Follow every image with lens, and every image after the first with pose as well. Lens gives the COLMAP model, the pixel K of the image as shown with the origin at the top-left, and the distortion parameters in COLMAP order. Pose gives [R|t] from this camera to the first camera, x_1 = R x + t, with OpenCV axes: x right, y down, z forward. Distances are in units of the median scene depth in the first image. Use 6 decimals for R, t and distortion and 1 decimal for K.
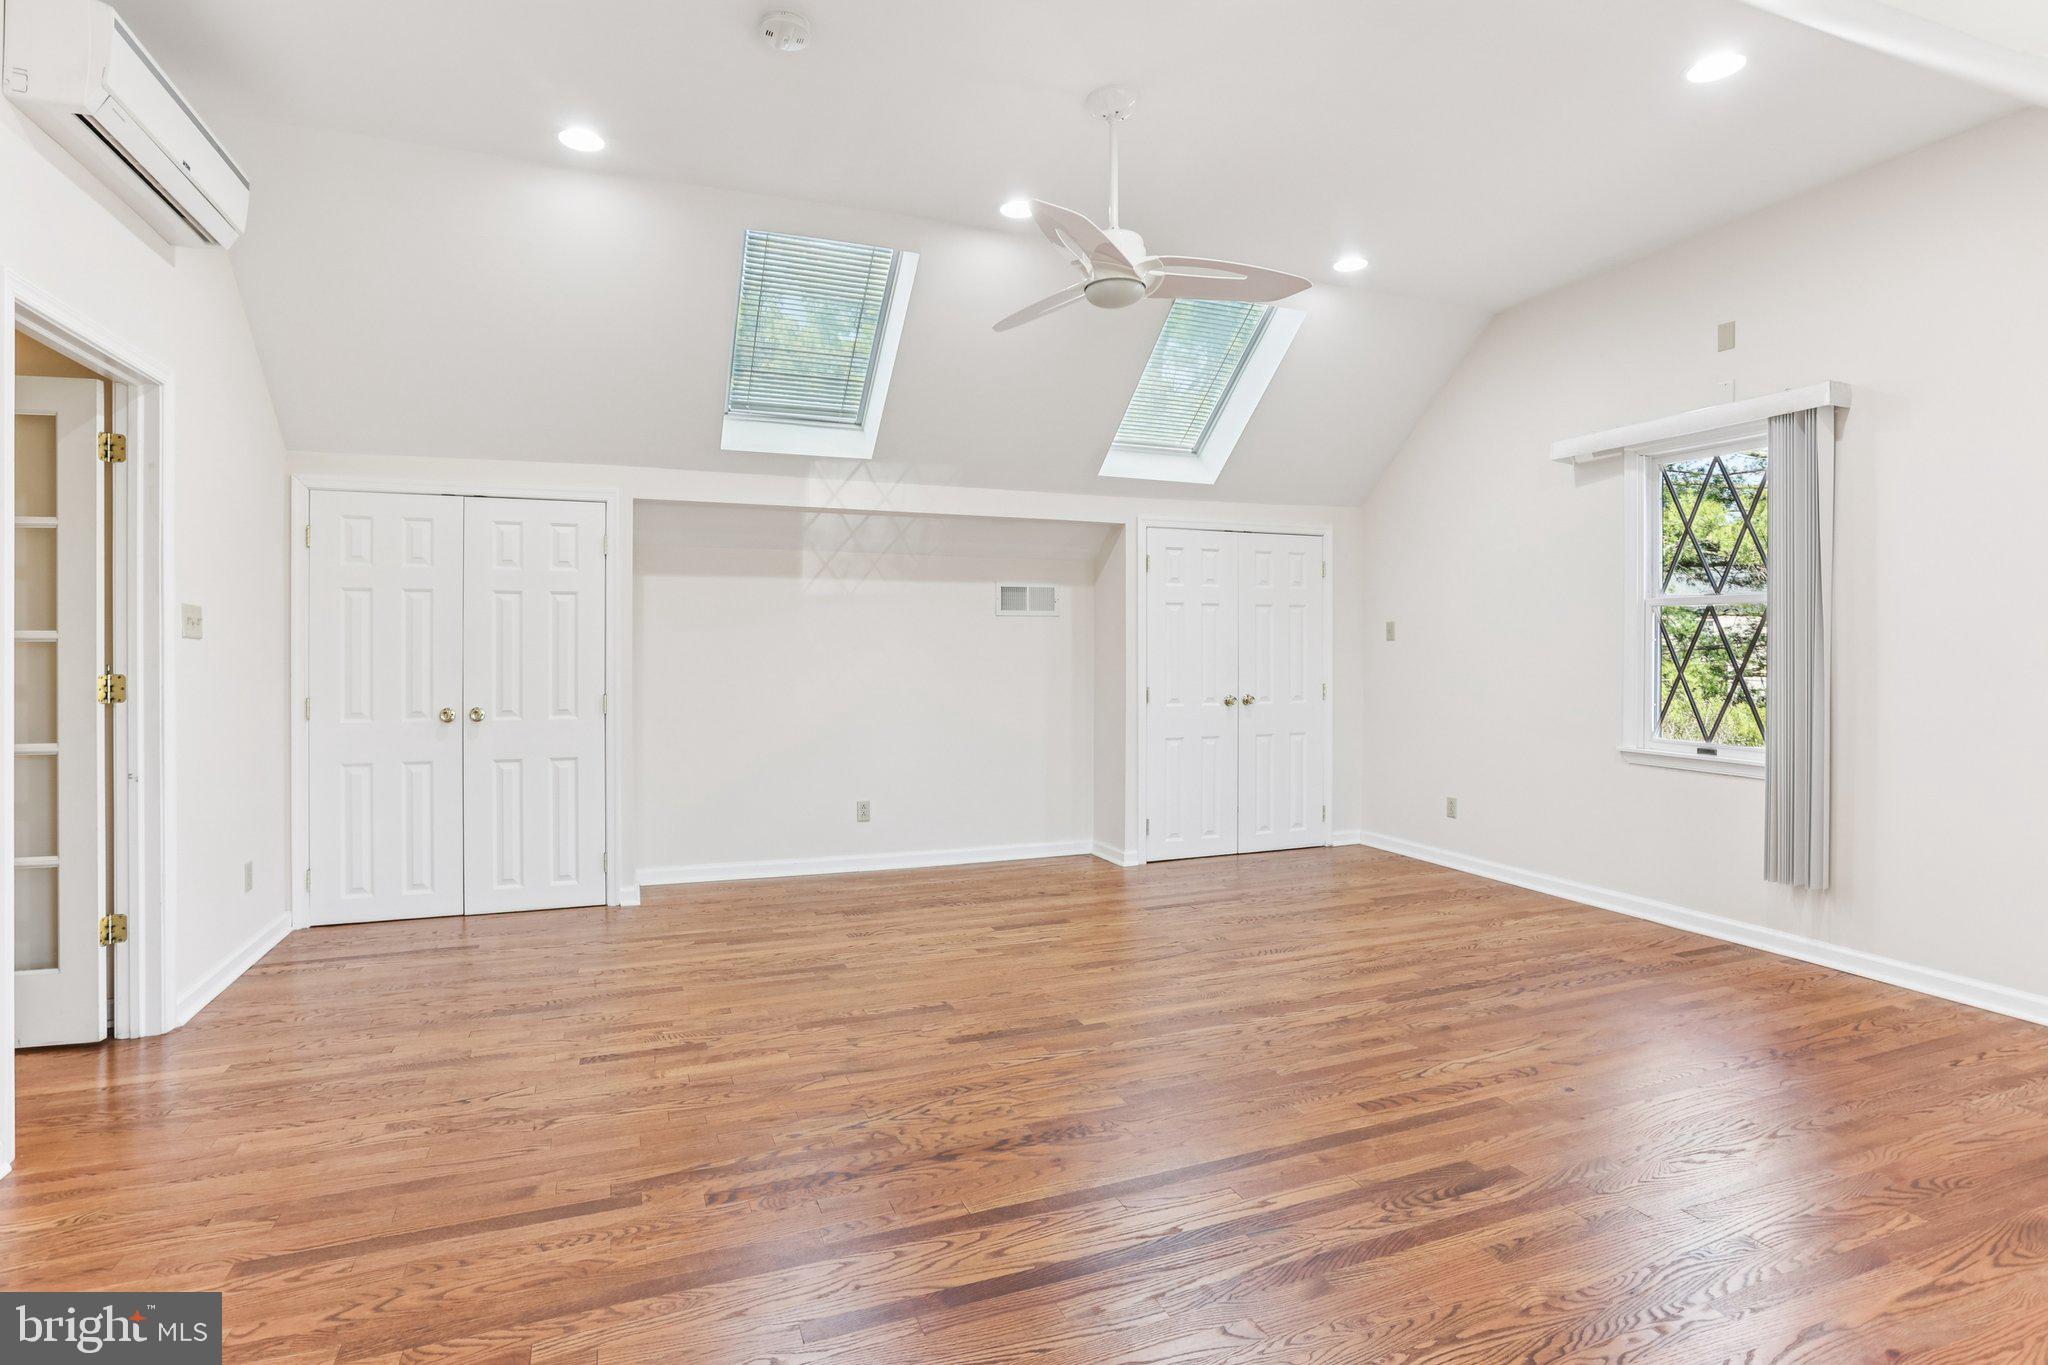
lens RADIAL K [[1000.8, 0, 1023.2], [0, 1000.8, 665.5], [0, 0, 1]] dist [-0.002078, -0.000027]
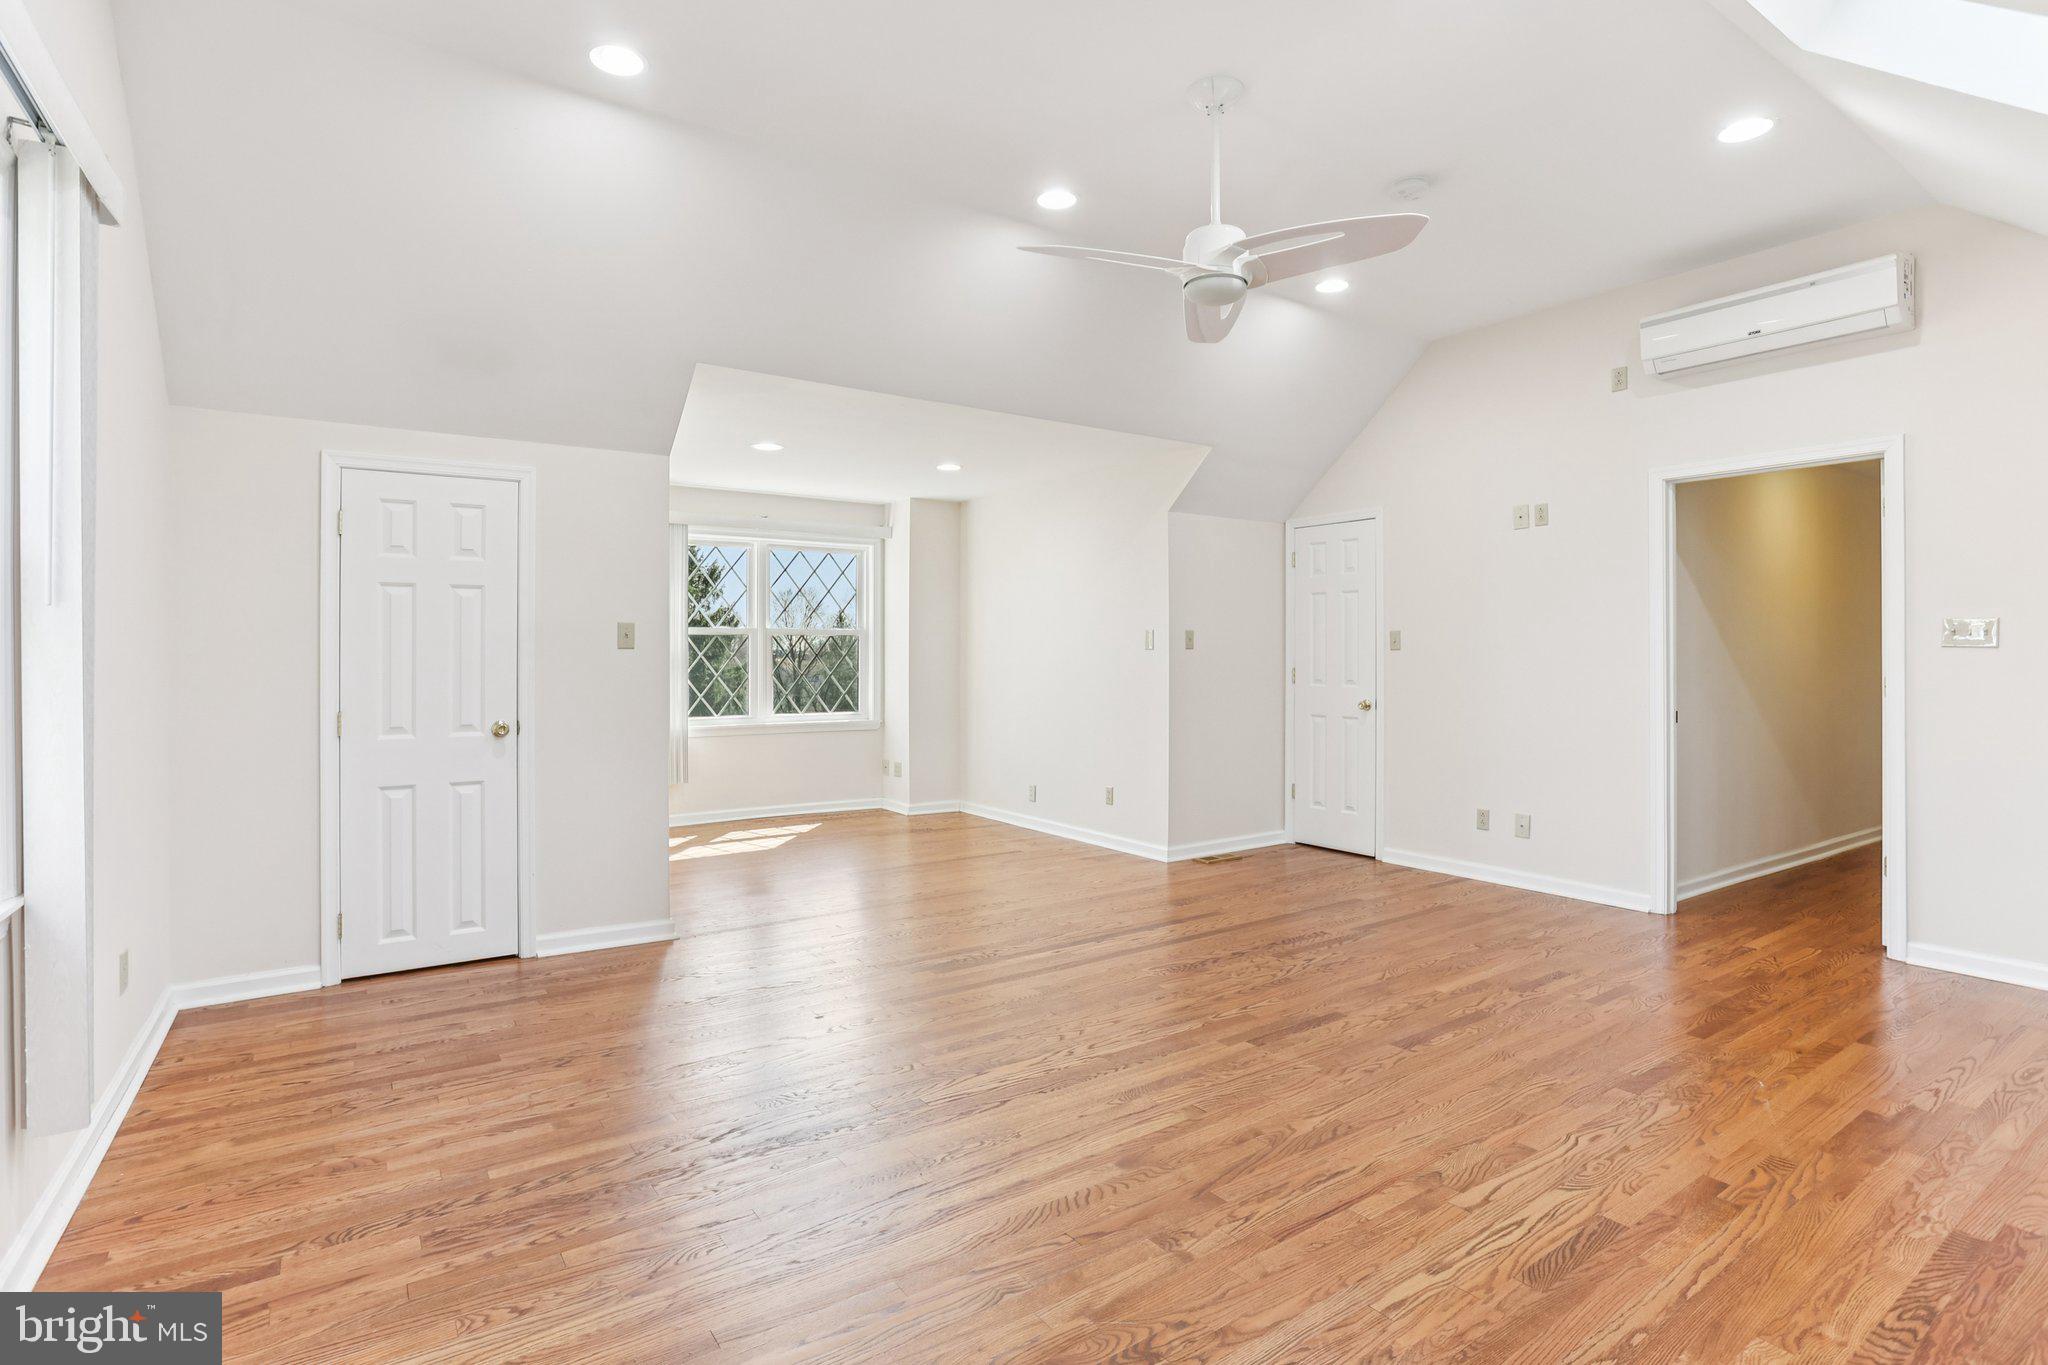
lens RADIAL K [[1000.8, 0, 1025.5], [0, 1000.8, 668.7], [0, 0, 1]] dist [-0.002078, -0.000027]
pose [[-0.973595, -0.000659, -0.228281, 0.505590], [-0.006272, 0.999695, 0.023866, -0.027376], [0.228195, 0.024667, -0.973303, 1.944577]]
